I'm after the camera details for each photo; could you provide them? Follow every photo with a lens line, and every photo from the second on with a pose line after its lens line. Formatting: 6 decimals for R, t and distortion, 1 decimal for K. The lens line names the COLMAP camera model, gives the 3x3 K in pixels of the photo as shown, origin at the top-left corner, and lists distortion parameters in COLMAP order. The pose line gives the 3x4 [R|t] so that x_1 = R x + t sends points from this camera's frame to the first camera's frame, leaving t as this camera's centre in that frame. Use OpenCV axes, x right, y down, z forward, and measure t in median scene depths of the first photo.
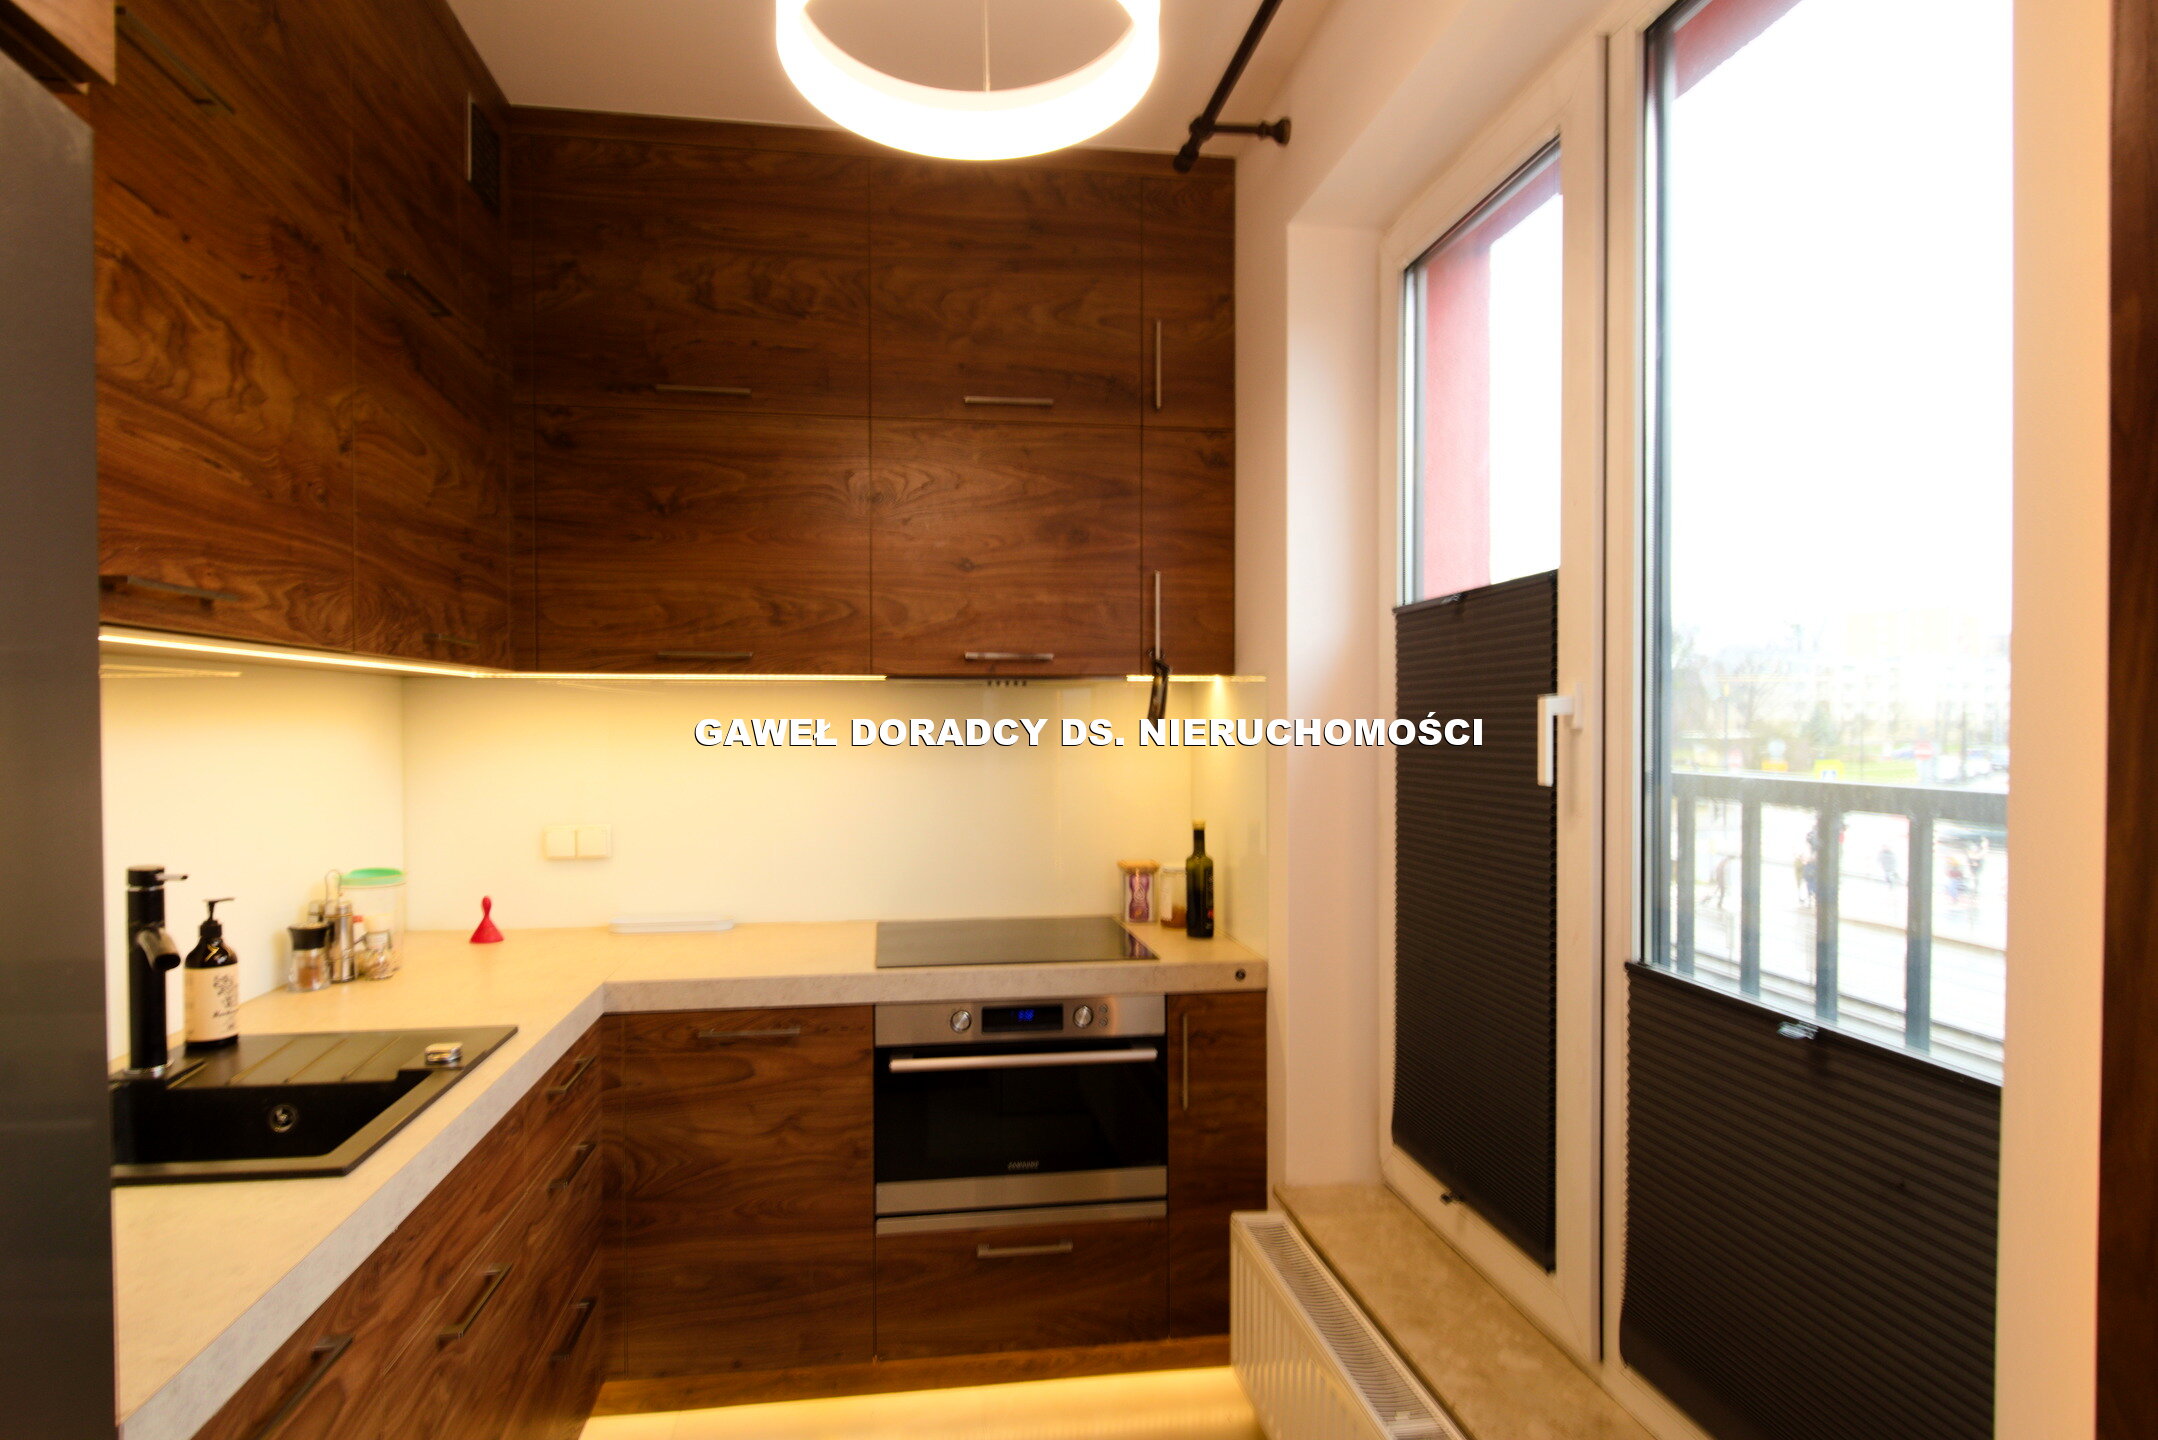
lens RADIAL K [[1145.5, 0, 1032.7], [0, 1145.5, 734.3], [0, 0, 1]] dist [0.005217, -0.000083]
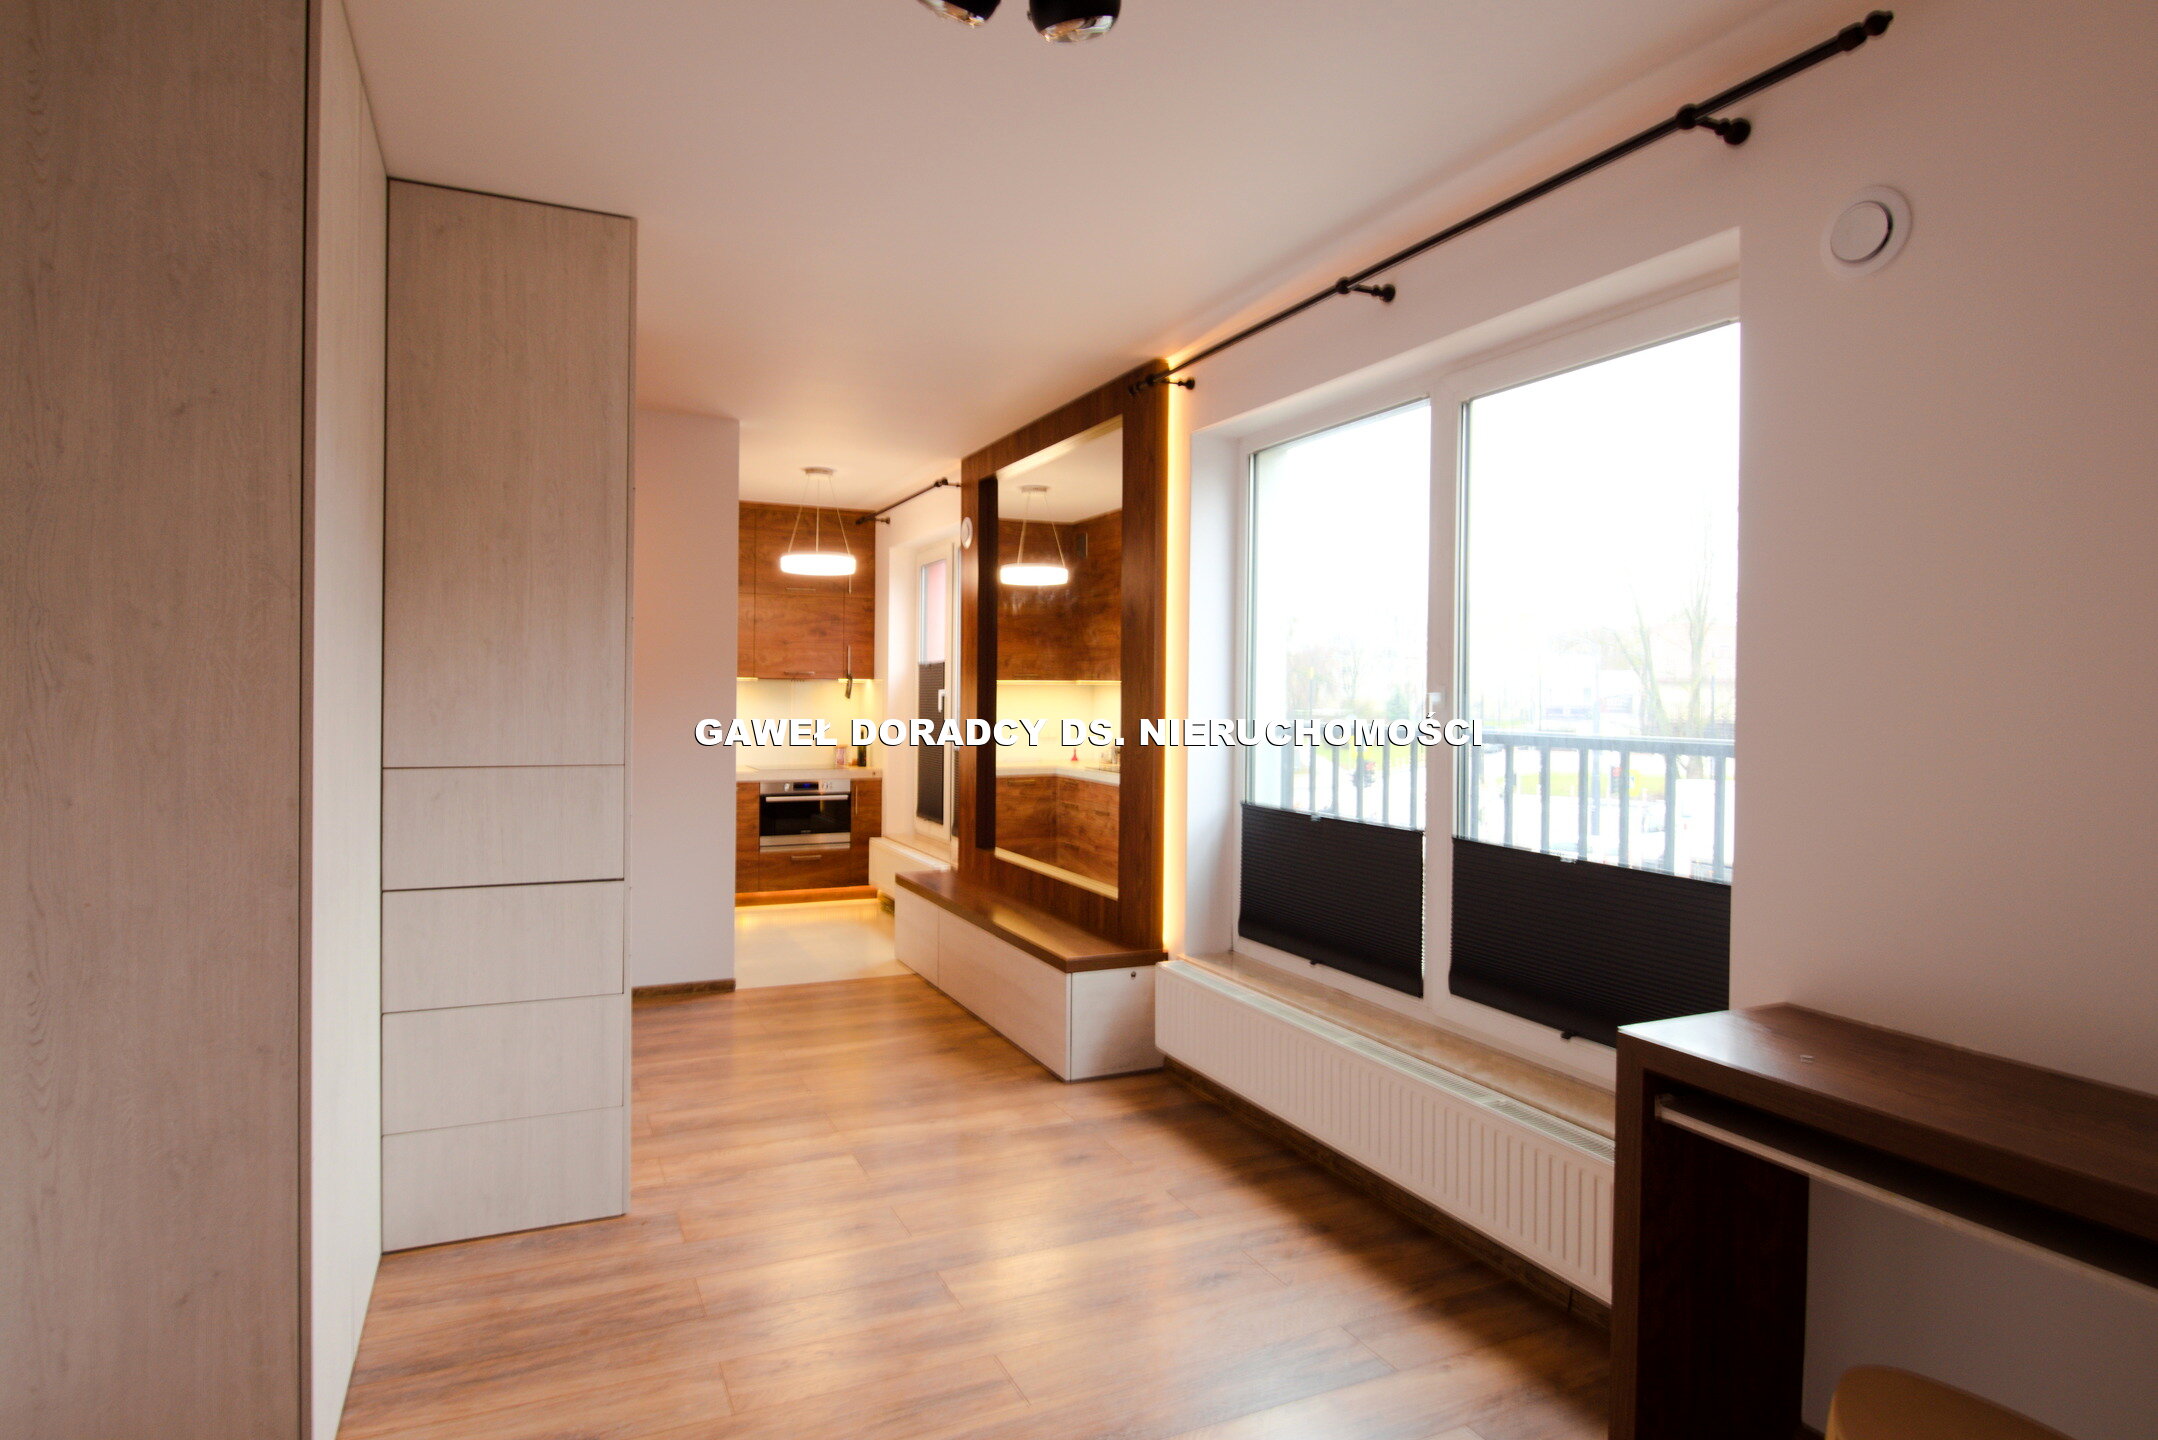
lens RADIAL K [[1244.5, 0, 1077.1], [0, 1244.5, 696.5], [0, 0, 1]] dist [-0.002016, -0.000228]
pose [[0.952937, 0.009318, 0.303025, -0.335870], [-0.007452, 0.999945, -0.007312, 0.014152], [-0.303077, 0.004710, 0.952954, -2.501368]]
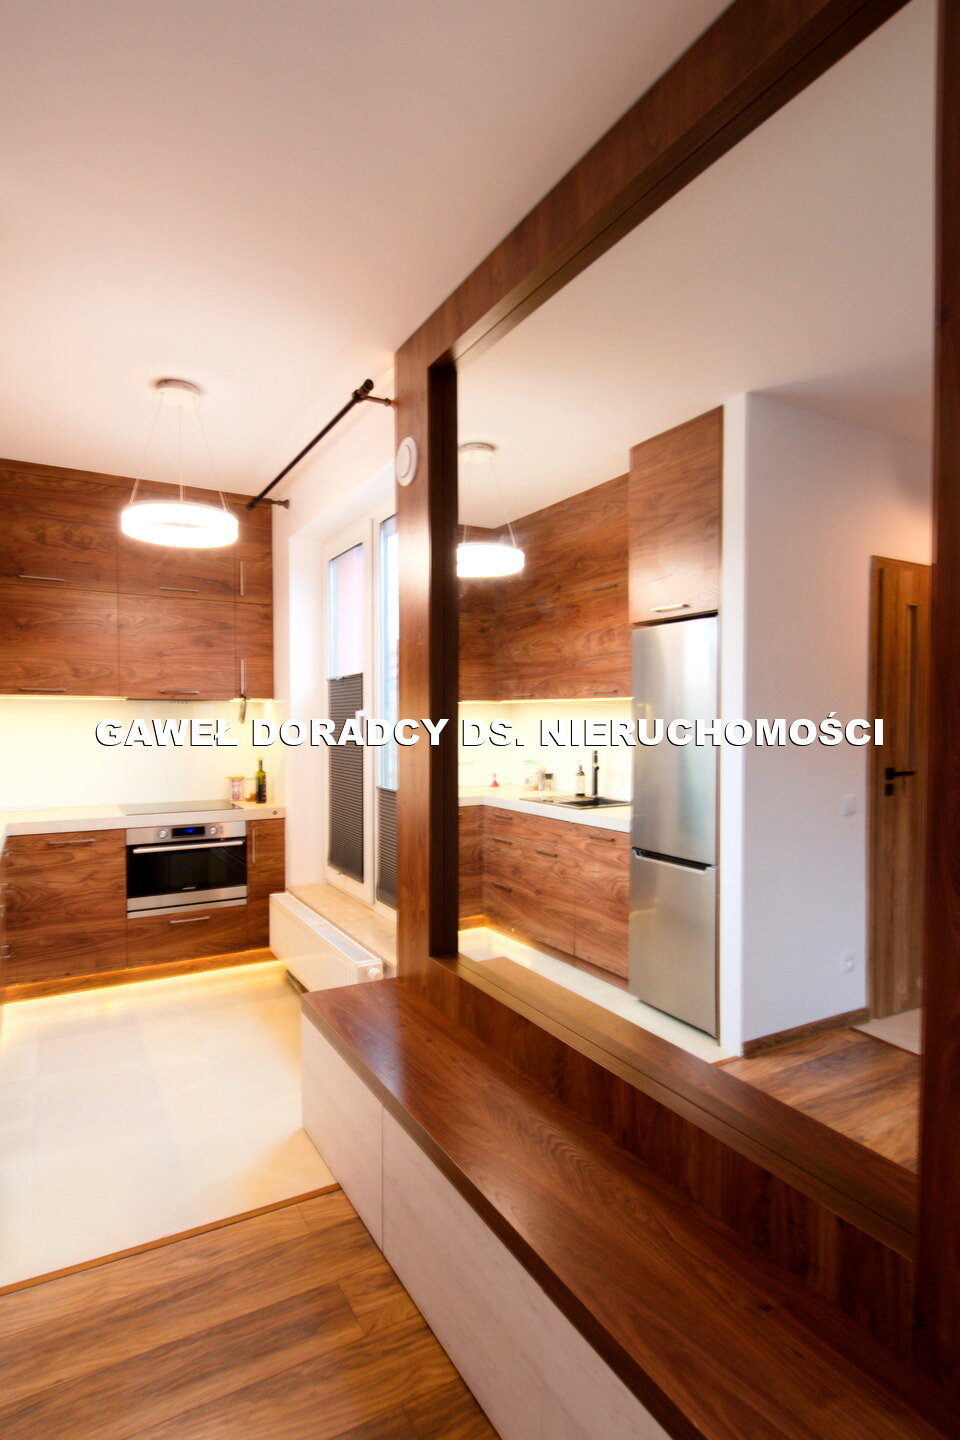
lens RADIAL K [[764.4, 0, 480.7], [0, 764.4, 741.5], [0, 0, 1]] dist [0.005217, -0.000083]
pose [[0.925046, -0.008176, 0.379767, -0.051216], [0.001537, 0.999841, 0.017780, 0.012558], [-0.379852, -0.015863, 0.924911, -0.830020]]
